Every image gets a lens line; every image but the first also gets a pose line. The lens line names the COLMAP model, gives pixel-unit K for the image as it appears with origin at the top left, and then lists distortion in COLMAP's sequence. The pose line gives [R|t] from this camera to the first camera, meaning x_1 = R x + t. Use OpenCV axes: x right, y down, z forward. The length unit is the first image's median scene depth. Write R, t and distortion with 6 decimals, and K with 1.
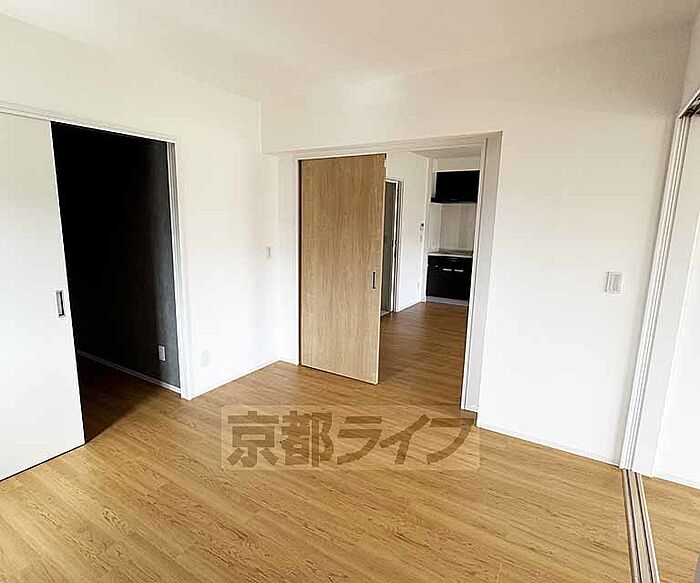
lens RADIAL K [[411.7, 0, 340.0], [0, 411.7, 292.6], [0, 0, 1]] dist [-0.010877, -0.000129]
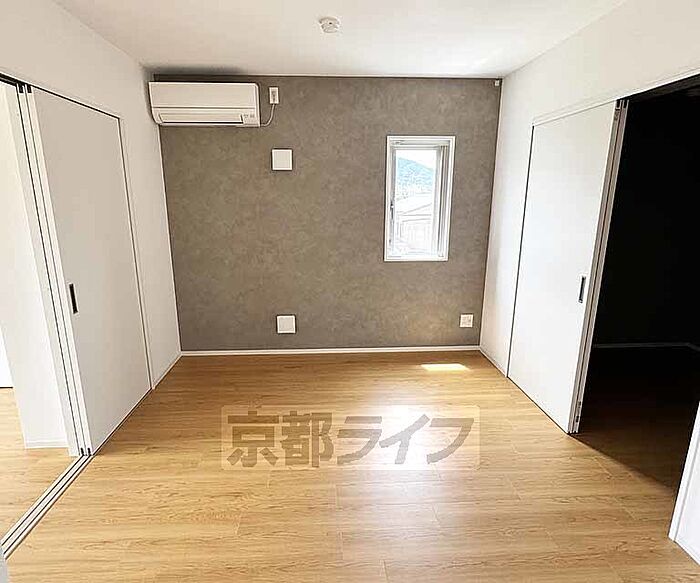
lens RADIAL K [[411.7, 0, 340.0], [0, 411.7, 292.6], [0, 0, 1]] dist [-0.010877, -0.000129]
pose [[-0.821840, 0.120918, -0.556738, 0.439634], [-0.118560, 0.919523, 0.374727, -0.321685], [0.557245, 0.373972, -0.741365, 1.662276]]
